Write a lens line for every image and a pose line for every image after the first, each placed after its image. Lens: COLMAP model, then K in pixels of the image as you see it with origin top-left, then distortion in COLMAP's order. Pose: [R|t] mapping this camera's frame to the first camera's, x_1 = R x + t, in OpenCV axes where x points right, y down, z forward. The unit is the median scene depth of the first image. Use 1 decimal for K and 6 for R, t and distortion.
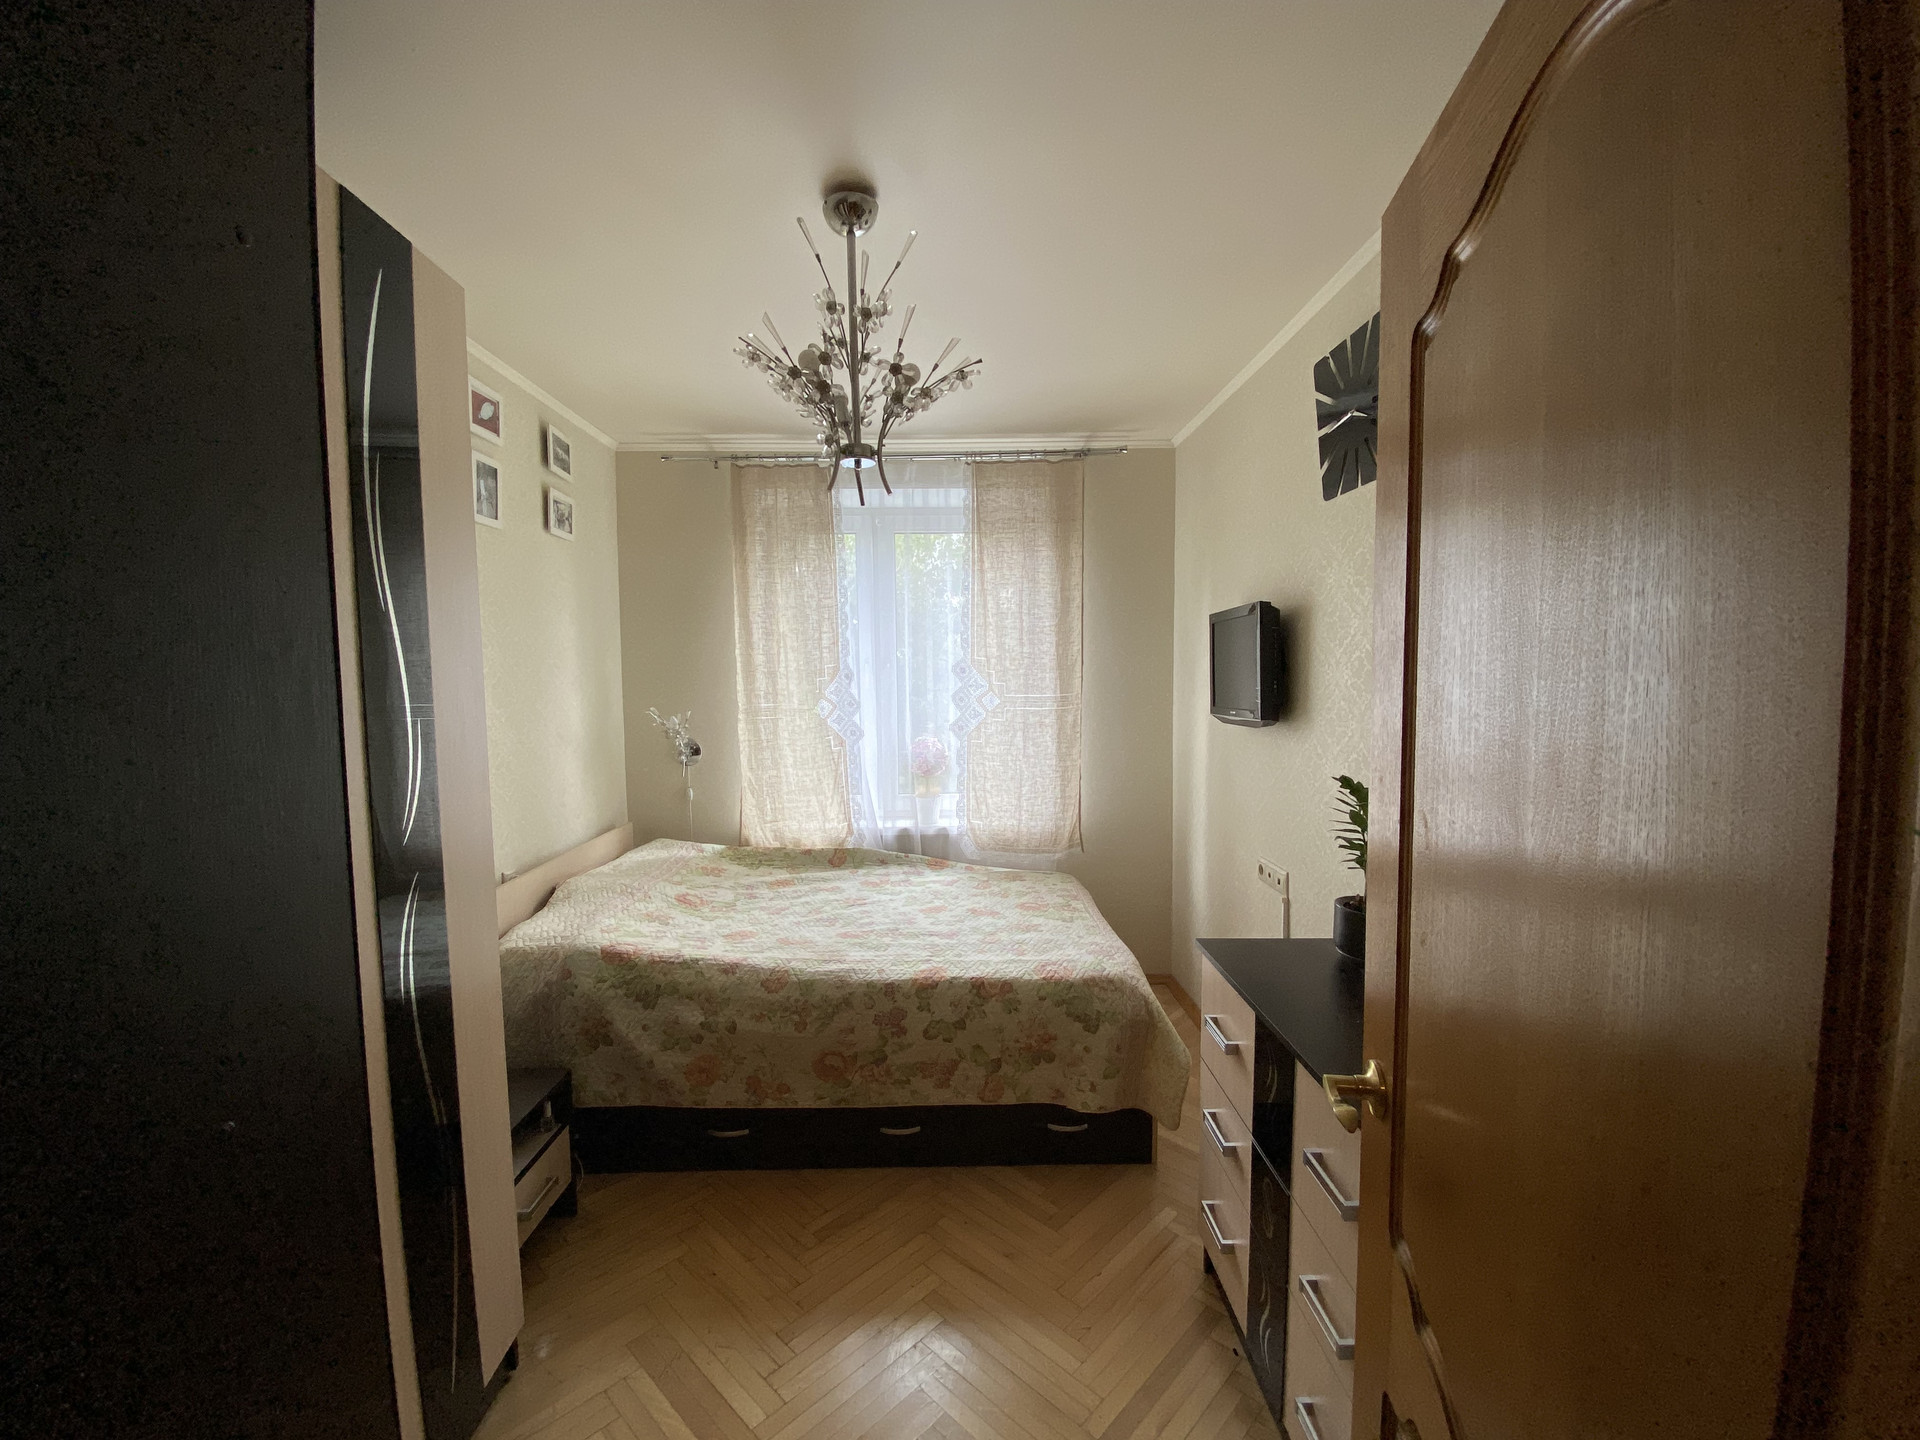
lens RADIAL K [[769.5, 0, 952.6], [0, 769.5, 721.5], [0, 0, 1]] dist [0.020459, -0.030187]
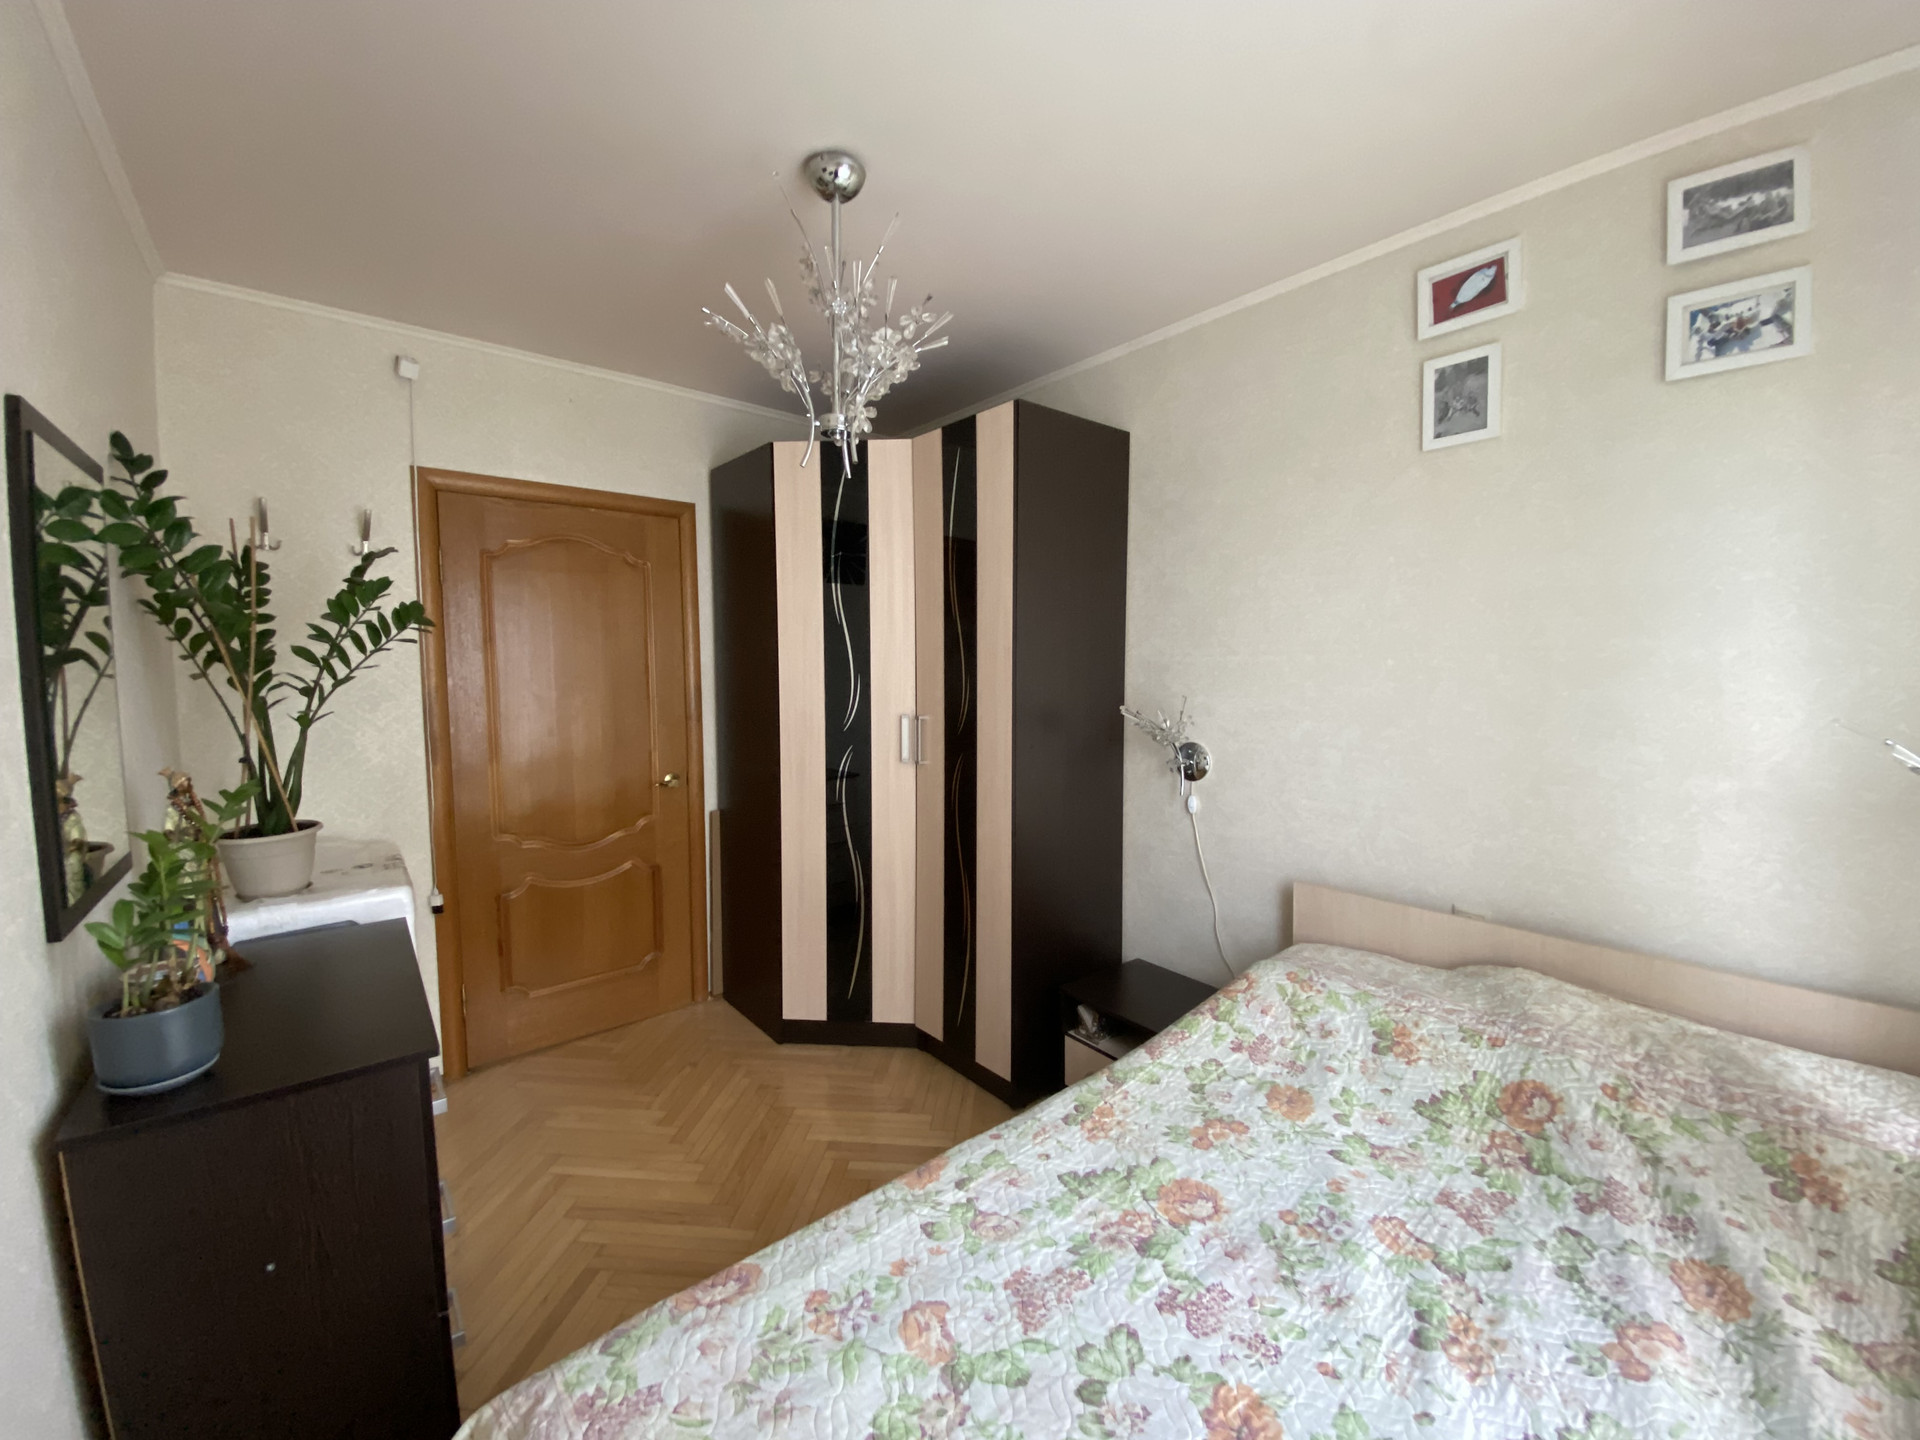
lens RADIAL K [[762.8, 0, 964.7], [0, 762.8, 718.7], [0, 0, 1]] dist [-0.000393, -0.000033]
pose [[-0.774502, 0.063866, -0.629339, 0.258015], [-0.026392, 0.990762, 0.133022, -0.073501], [0.632021, 0.119635, -0.765661, 1.275961]]
